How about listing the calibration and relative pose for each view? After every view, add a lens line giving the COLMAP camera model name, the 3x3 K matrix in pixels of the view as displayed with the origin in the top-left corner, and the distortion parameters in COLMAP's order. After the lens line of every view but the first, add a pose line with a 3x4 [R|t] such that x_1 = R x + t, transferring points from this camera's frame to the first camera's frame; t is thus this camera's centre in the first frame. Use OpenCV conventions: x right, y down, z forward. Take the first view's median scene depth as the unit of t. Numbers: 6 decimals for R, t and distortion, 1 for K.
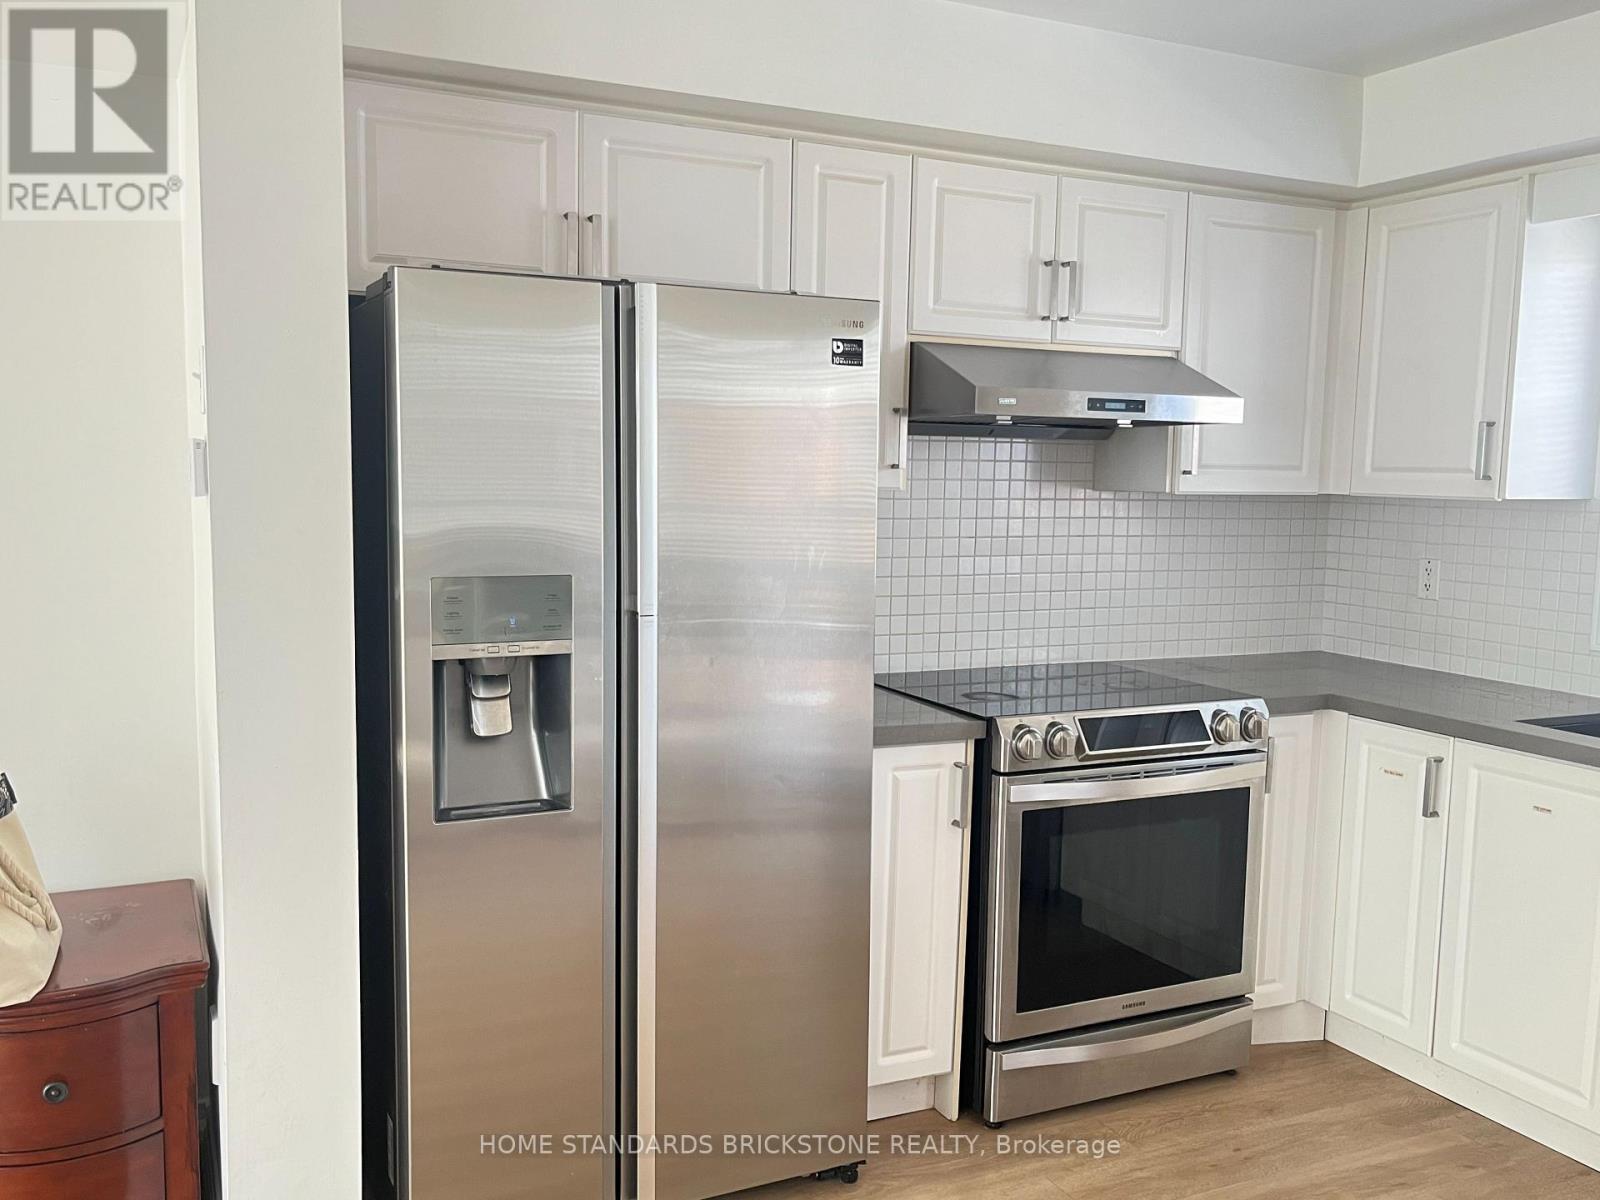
lens RADIAL K [[1351.3, 0, 790.2], [0, 1351.3, 625.5], [0, 0, 1]] dist [0.081801, -0.142987]
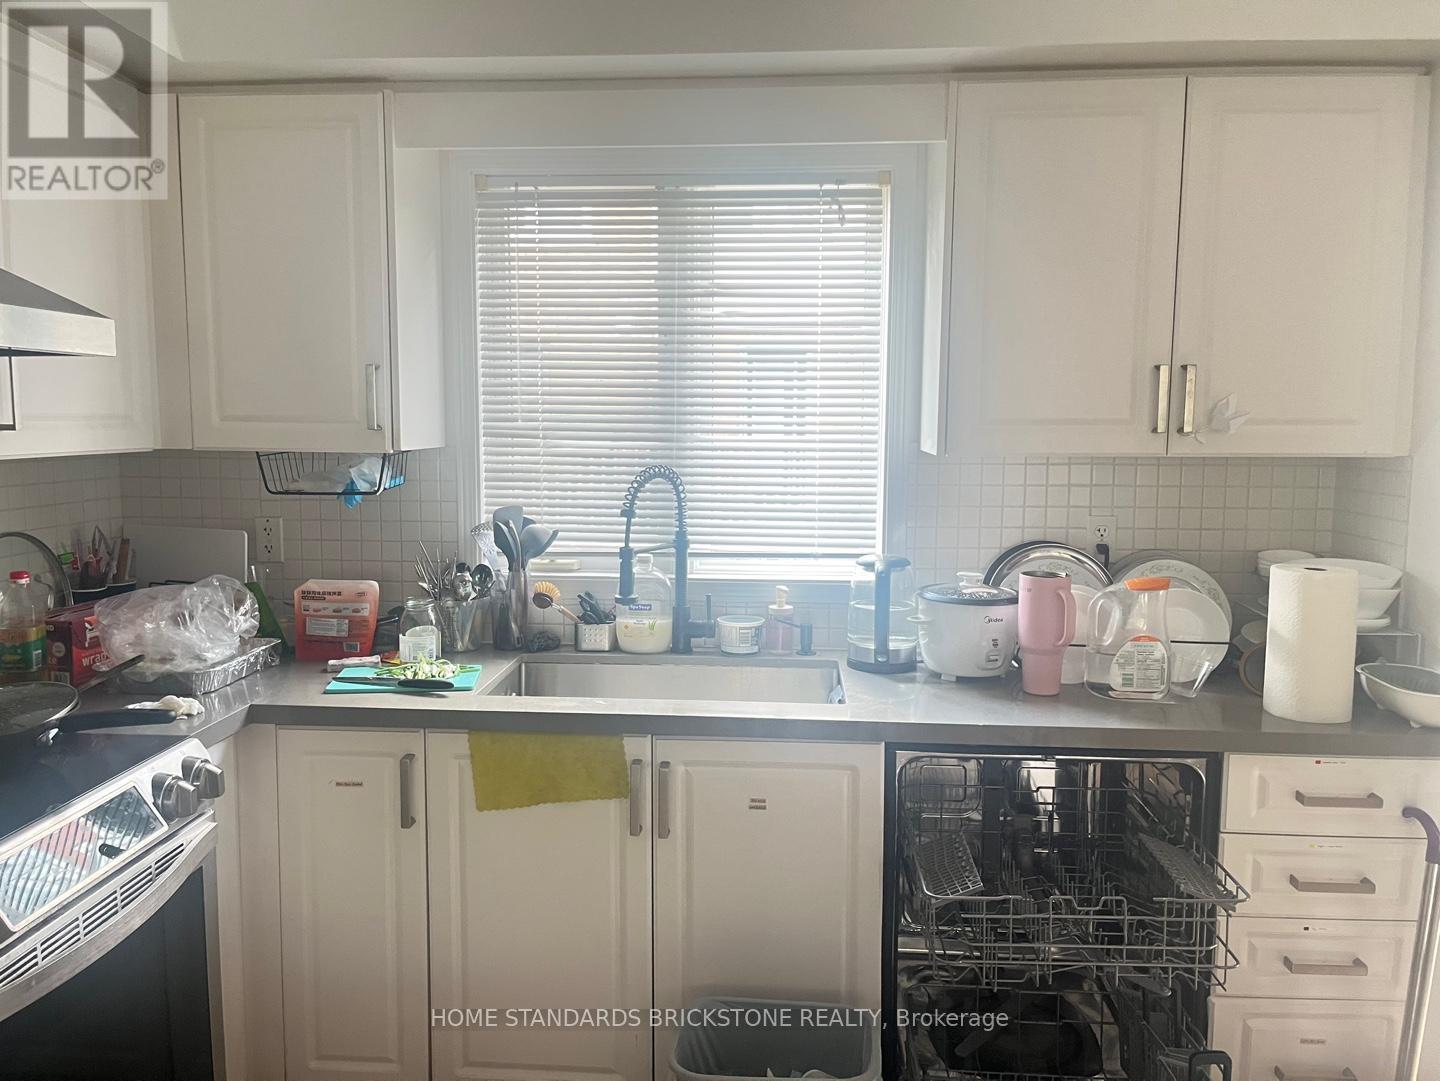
lens RADIAL K [[1103.4, 0, 720.0], [0, 1103.4, 540.5], [0, 0, 1]] dist [0.028433, 0.001792]
pose [[0.490510, -0.110688, 0.864377, -0.016496], [0.102698, 0.992331, 0.068794, -0.064678], [-0.865363, 0.055026, 0.498116, 0.471701]]
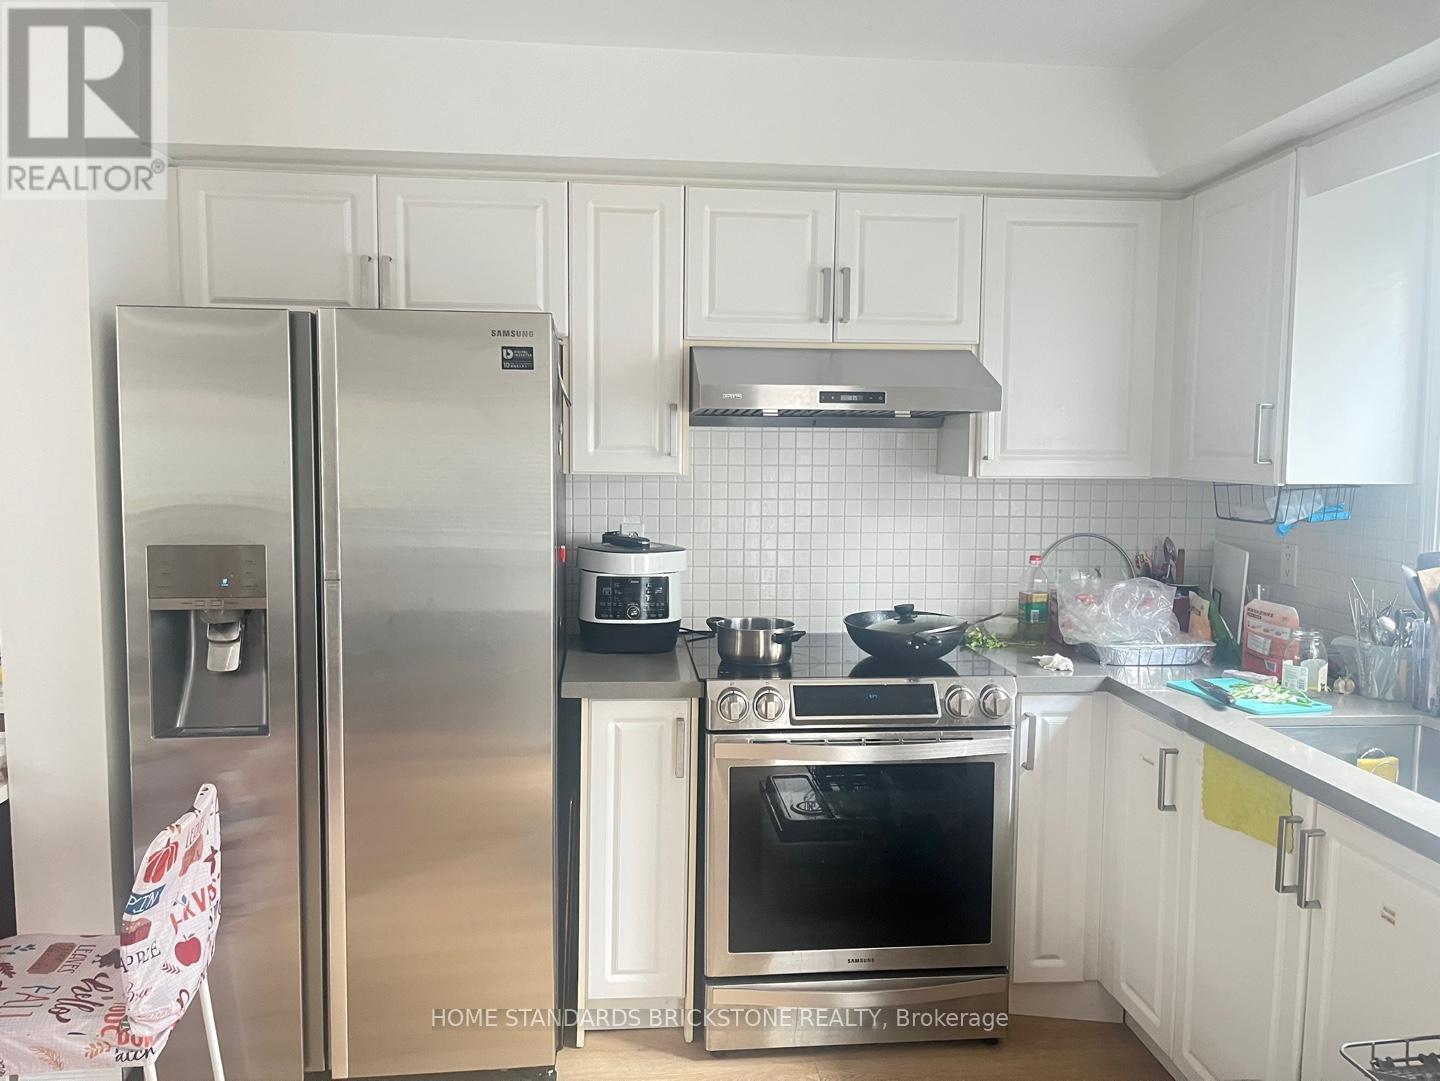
lens RADIAL K [[1072.0, 0, 720.0], [0, 1072.0, 540.5], [0, 0, 1]] dist [0.071013, -0.113506]
pose [[0.941653, 0.018436, -0.336080, 0.423641], [-0.030177, 0.999102, -0.029745, -0.018990], [0.335230, 0.038151, 0.941364, 0.160282]]
